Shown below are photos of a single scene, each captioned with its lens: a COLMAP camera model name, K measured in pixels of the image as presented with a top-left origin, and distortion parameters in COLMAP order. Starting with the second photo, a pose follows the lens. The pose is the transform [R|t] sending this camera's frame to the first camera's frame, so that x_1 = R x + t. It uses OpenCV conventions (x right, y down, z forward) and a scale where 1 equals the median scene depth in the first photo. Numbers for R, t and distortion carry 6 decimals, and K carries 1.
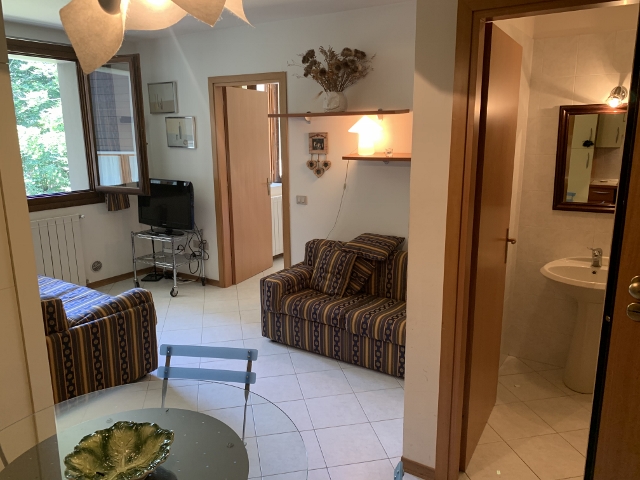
lens RADIAL K [[488.6, 0, 321.2], [0, 488.6, 235.8], [0, 0, 1]] dist [0.030355, -0.037153]
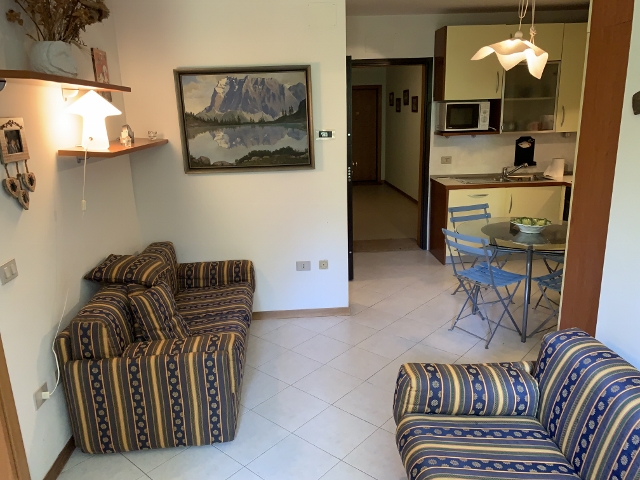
lens RADIAL K [[488.6, 0, 315.6], [0, 488.6, 244.2], [0, 0, 1]] dist [0.030355, -0.037153]
pose [[-0.605184, -0.182637, 0.774852, -0.622277], [0.200402, 0.907032, 0.370313, -0.233262], [-0.770449, 0.379389, -0.512321, 1.144812]]
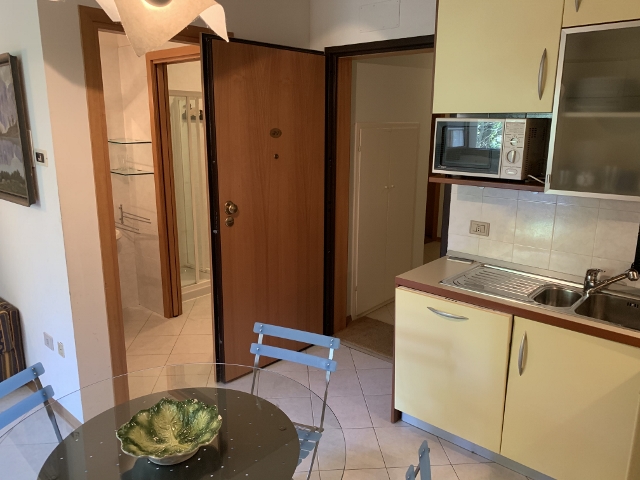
lens RADIAL K [[488.6, 0, 325.2], [0, 488.6, 237.8], [0, 0, 1]] dist [0.030355, -0.037153]
pose [[0.117073, -0.215733, 0.969409, -0.449159], [0.197167, 0.961740, 0.190215, -0.025855], [-0.973355, 0.168866, 0.155129, 0.156122]]
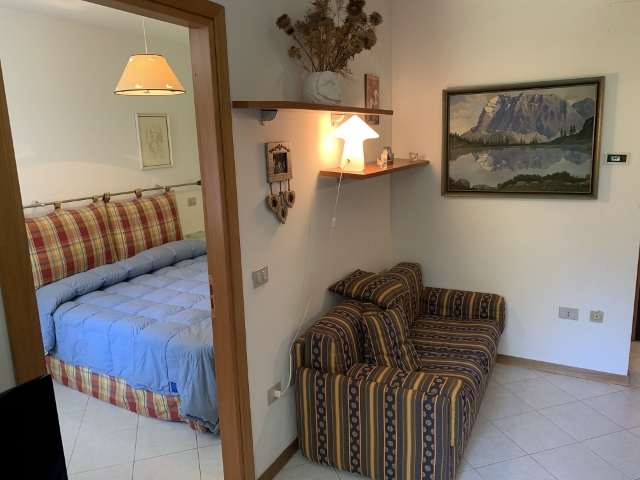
lens RADIAL K [[488.6, 0, 316.2], [0, 488.6, 233.9], [0, 0, 1]] dist [0.030355, -0.037153]
pose [[-0.096482, -0.181203, 0.978702, -0.596472], [0.242618, 0.949348, 0.199686, -0.228897], [-0.965312, 0.256716, -0.047633, 1.091400]]
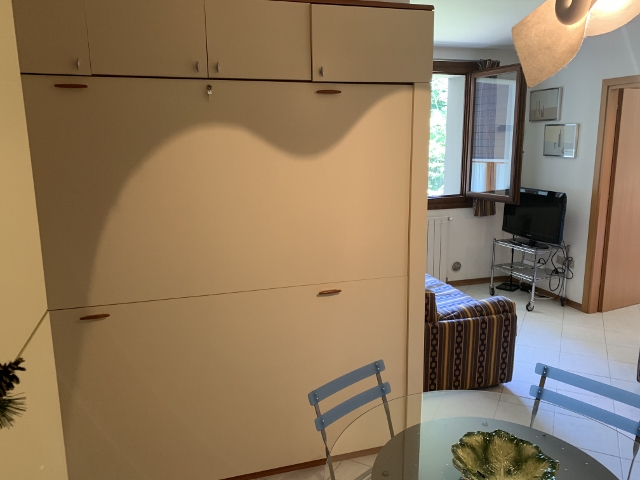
lens RADIAL K [[488.6, 0, 324.9], [0, 488.6, 233.9], [0, 0, 1]] dist [0.030355, -0.037153]
pose [[0.776970, 0.117709, -0.618435, -0.043849], [-0.128523, 0.991333, 0.027214, -0.000470], [0.616279, 0.058339, 0.785364, -0.013481]]
